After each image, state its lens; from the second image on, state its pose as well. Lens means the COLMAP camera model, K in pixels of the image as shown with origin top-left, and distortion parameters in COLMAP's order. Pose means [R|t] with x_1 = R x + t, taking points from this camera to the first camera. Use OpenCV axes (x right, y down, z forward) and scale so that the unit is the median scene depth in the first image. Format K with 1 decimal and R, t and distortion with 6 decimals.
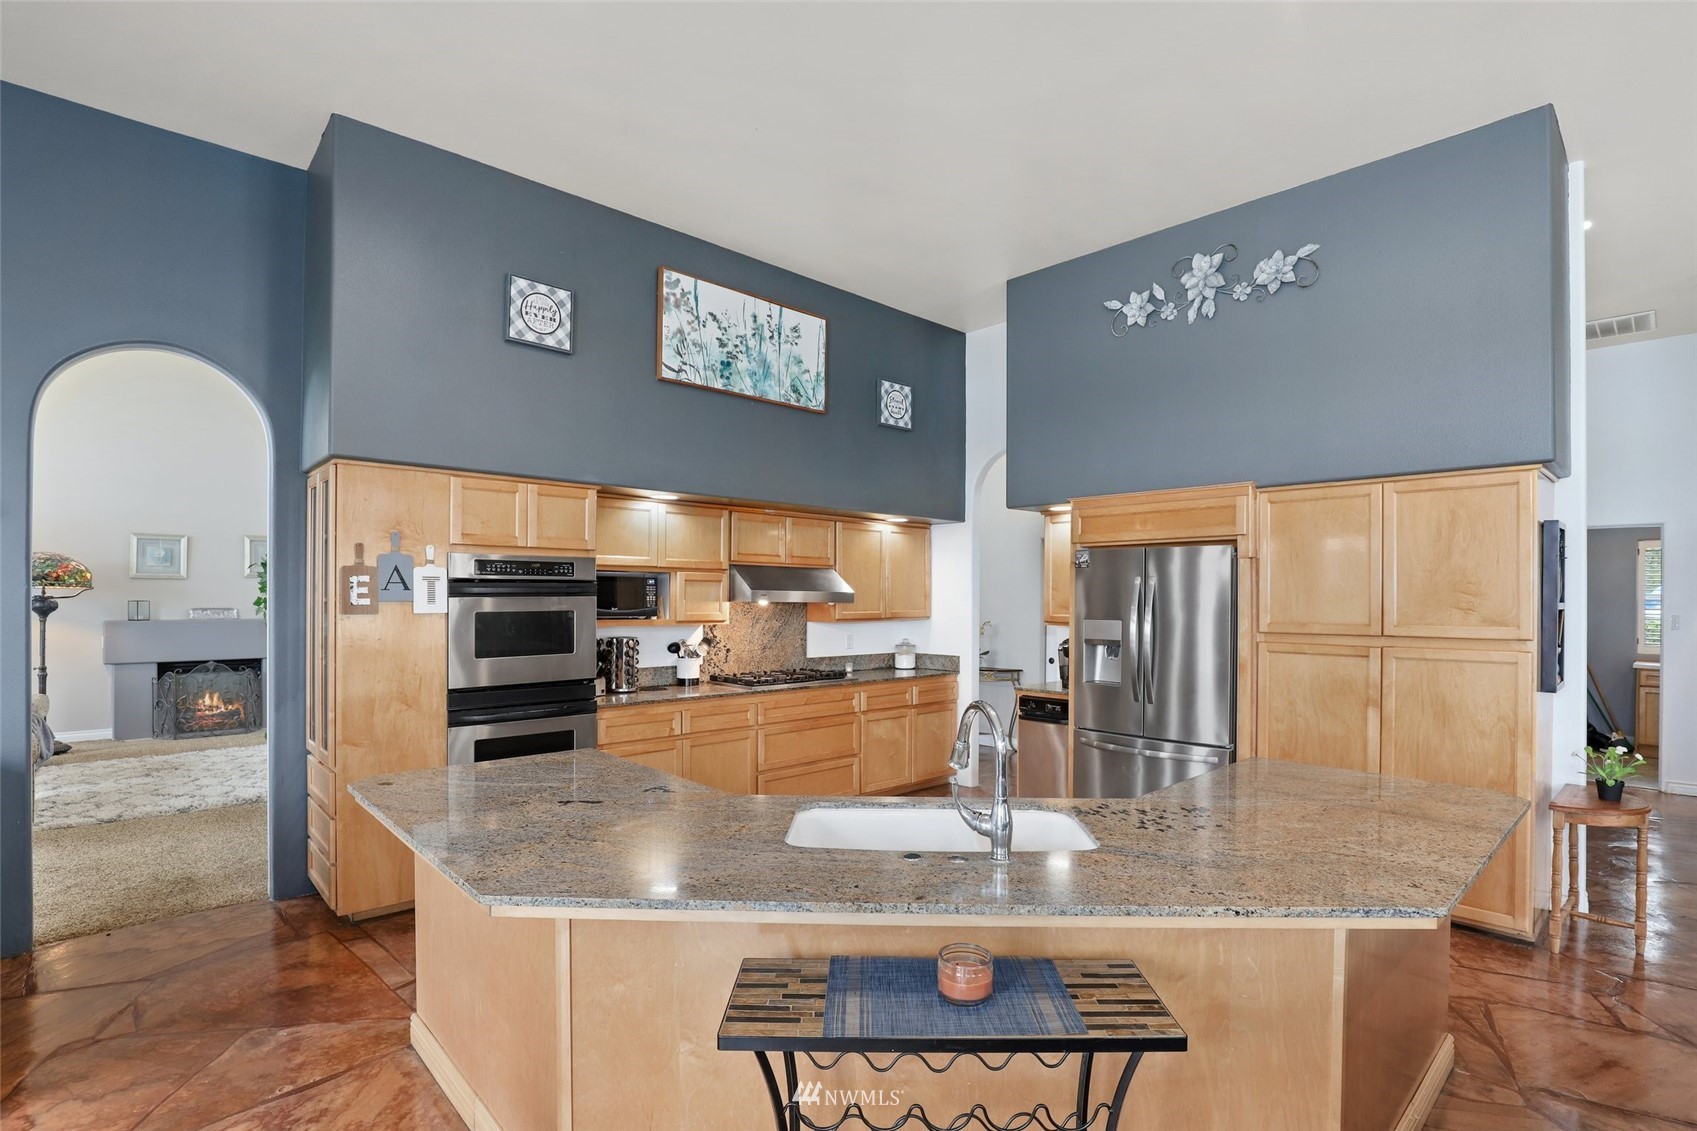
lens RADIAL K [[811.1, 0, 876.9], [0, 811.1, 595.5], [0, 0, 1]] dist [-0.001571, -0.000247]
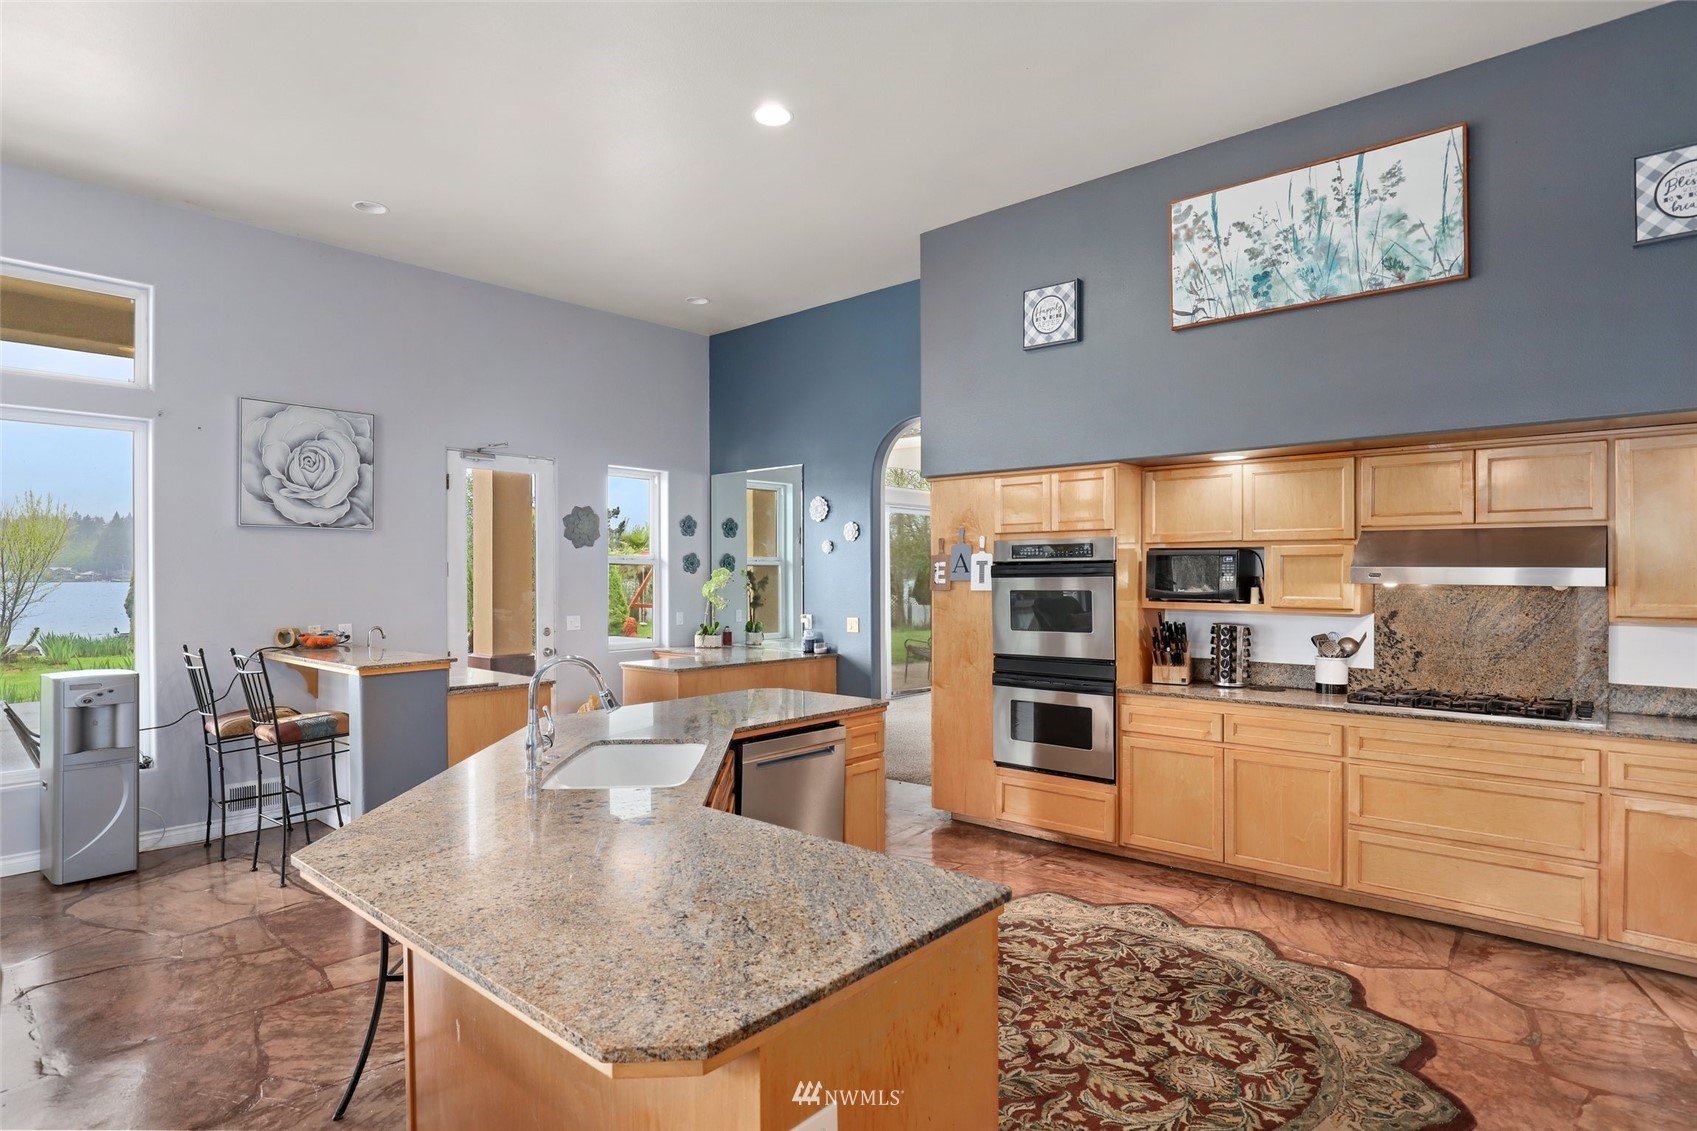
lens RADIAL K [[907.0, 0, 850.1], [0, 907.0, 573.9], [0, 0, 1]] dist [-0.000395, 0.000584]
pose [[0.094782, -0.007209, -0.995472, 0.646250], [0.003005, 0.999971, -0.006955, 0.004122], [0.995494, -0.002332, 0.094800, 0.529672]]
